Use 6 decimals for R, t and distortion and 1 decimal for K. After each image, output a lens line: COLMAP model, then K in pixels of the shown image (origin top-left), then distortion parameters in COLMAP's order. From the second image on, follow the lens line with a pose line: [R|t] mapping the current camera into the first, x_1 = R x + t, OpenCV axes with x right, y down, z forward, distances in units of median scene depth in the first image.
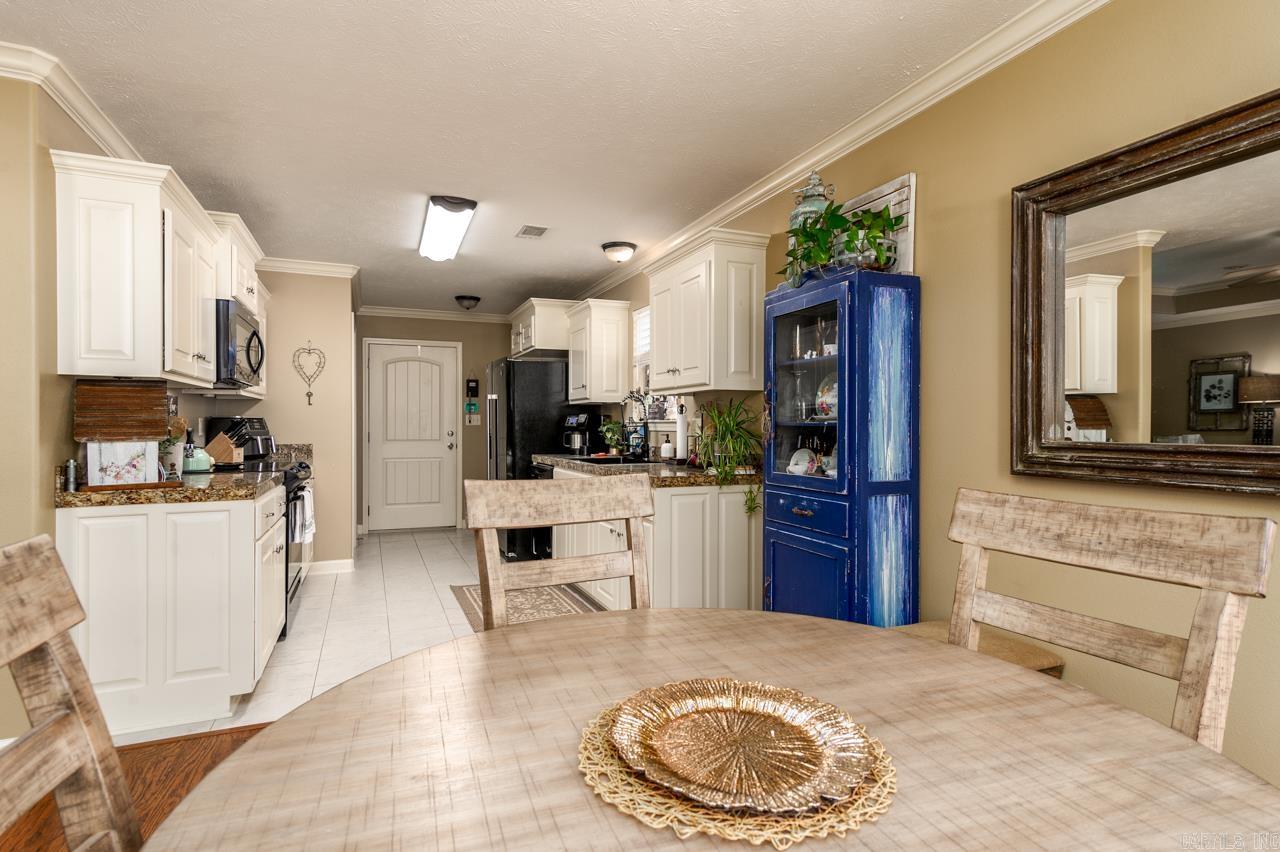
lens RADIAL K [[630.2, 0, 640.0], [0, 630.2, 426.0], [0, 0, 1]] dist [0.000330, 0.000128]
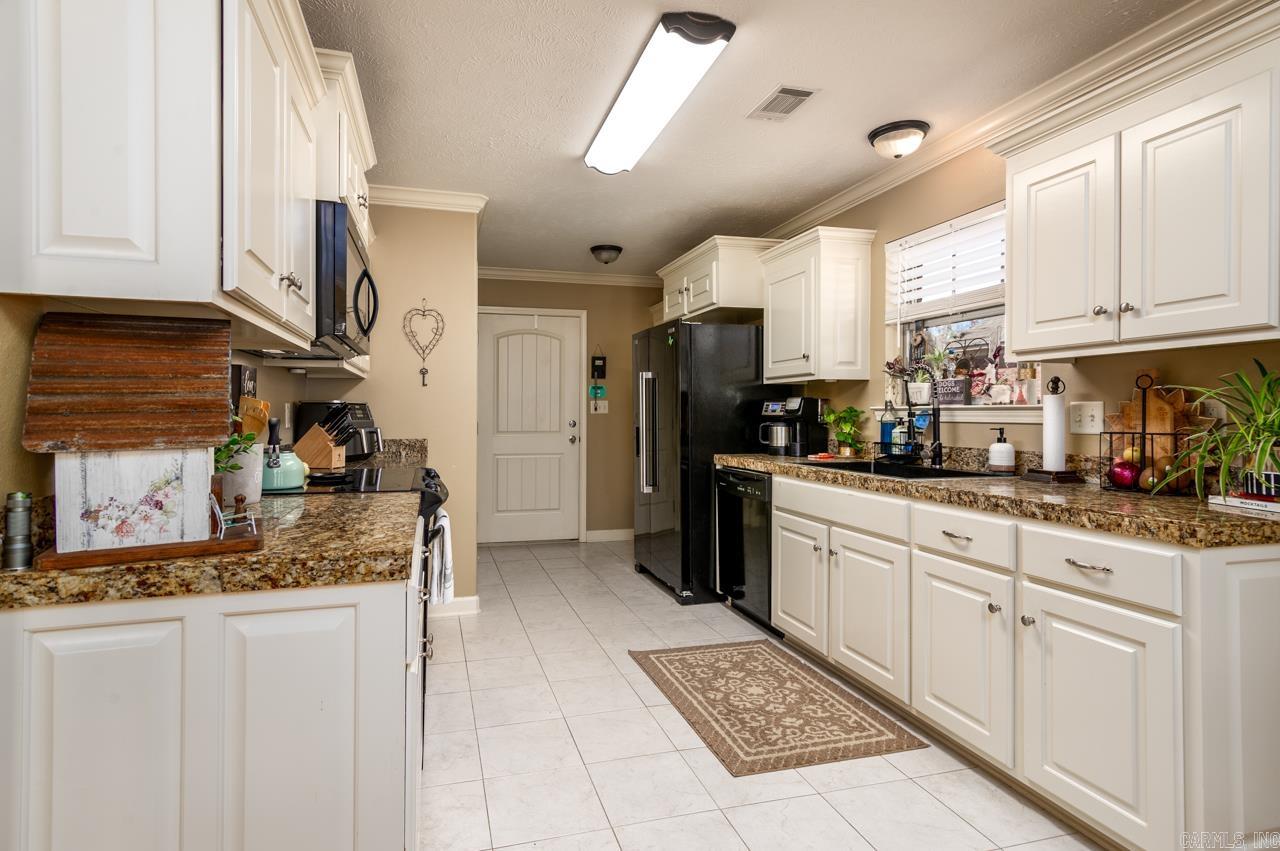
lens RADIAL K [[639.0, 0, 615.8], [0, 639.0, 410.2], [0, 0, 1]] dist [0.001759, -0.000020]
pose [[0.991821, -0.000727, -0.127634, -0.248112], [-0.000142, 0.999977, -0.006795, 0.000042], [0.127636, 0.006758, 0.991798, 0.346388]]
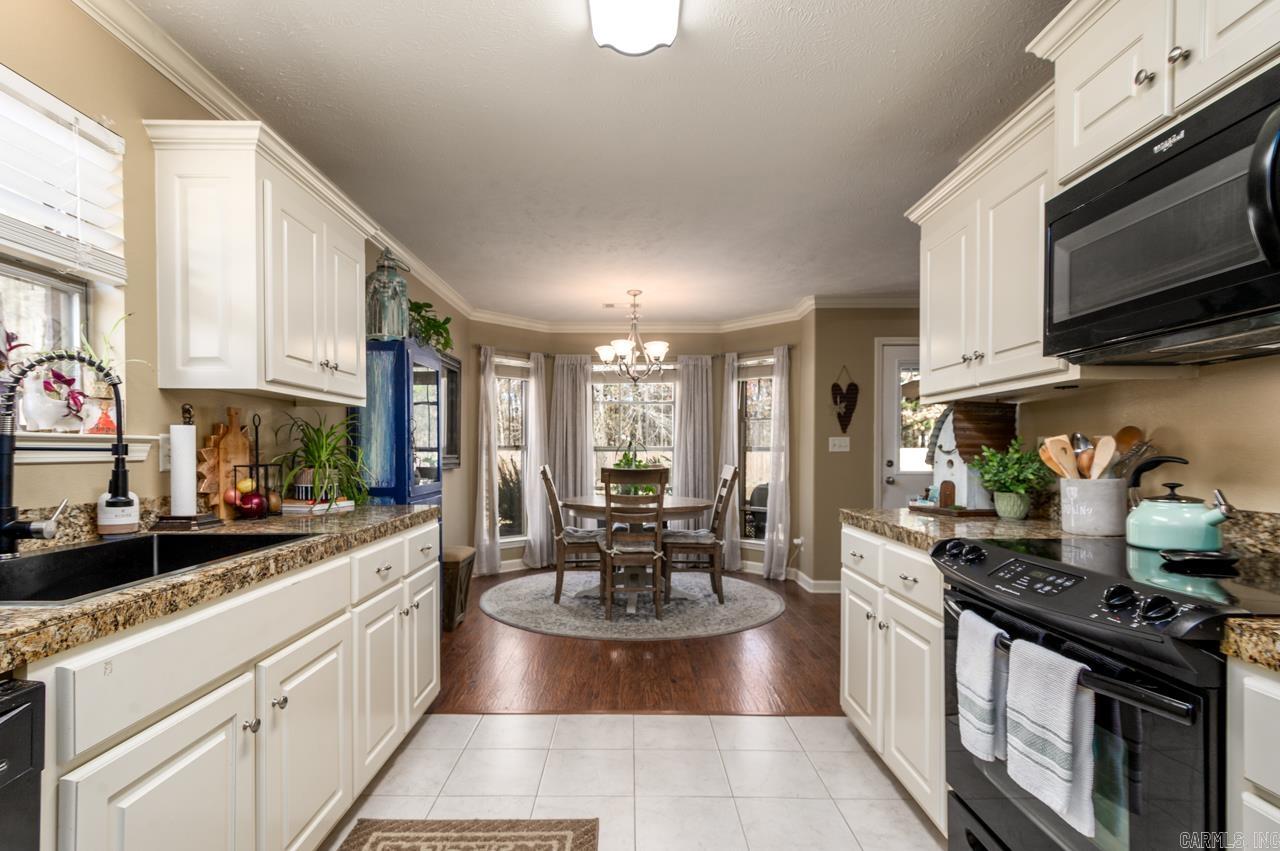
lens RADIAL K [[615.9, 0, 655.5], [0, 615.9, 443.1], [0, 0, 1]] dist [0.012682, 0.000214]
pose [[-0.932239, 0.000508, 0.361843, -0.430470], [-0.003101, 0.999951, -0.009395, -0.001026], [-0.361831, -0.009881, -0.932192, 1.264518]]
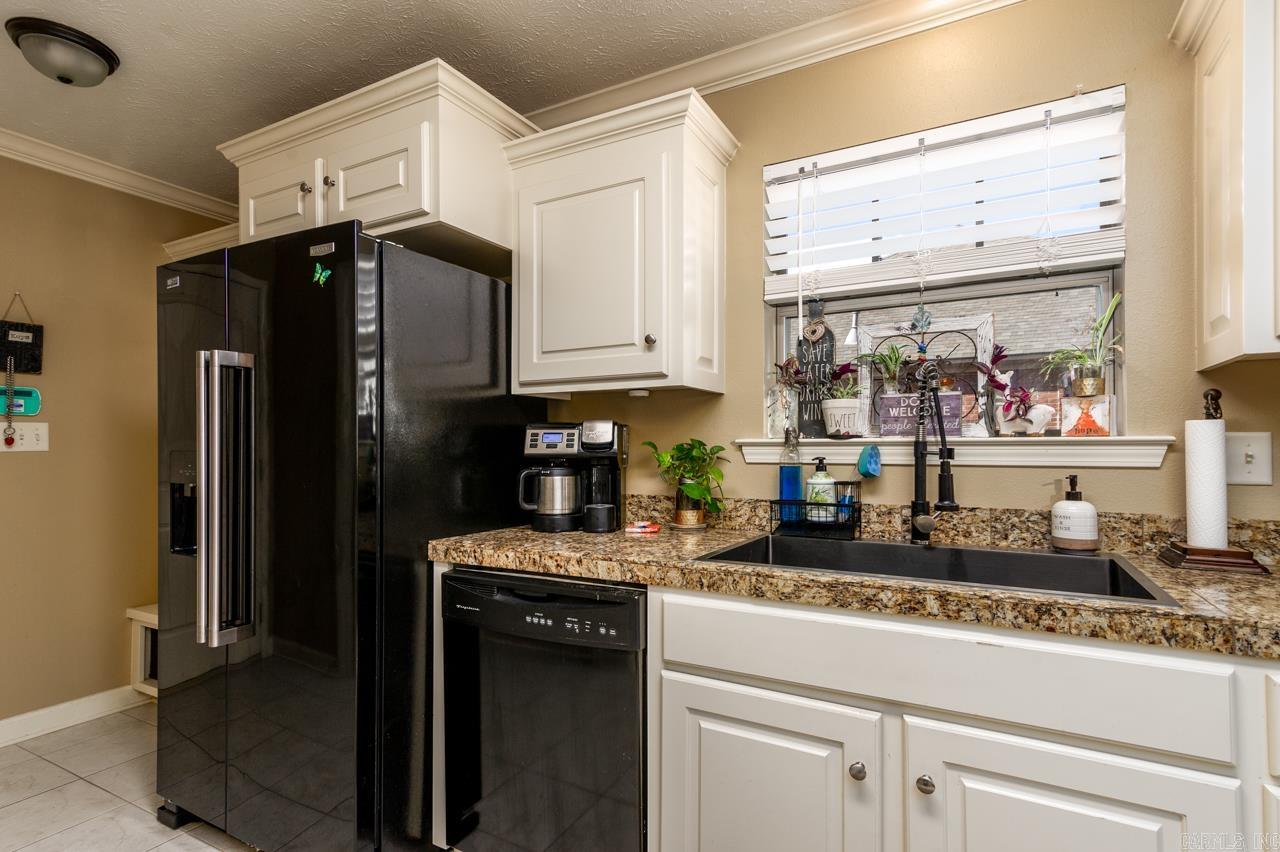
lens RADIAL K [[615.9, 0, 655.5], [0, 615.9, 443.6], [0, 0, 1]] dist [0.012682, 0.000214]
pose [[0.777079, 0.005696, 0.629377, -0.367970], [0.001799, 0.999935, -0.011271, -0.001570], [-0.629401, 0.009891, 0.777018, 0.884131]]
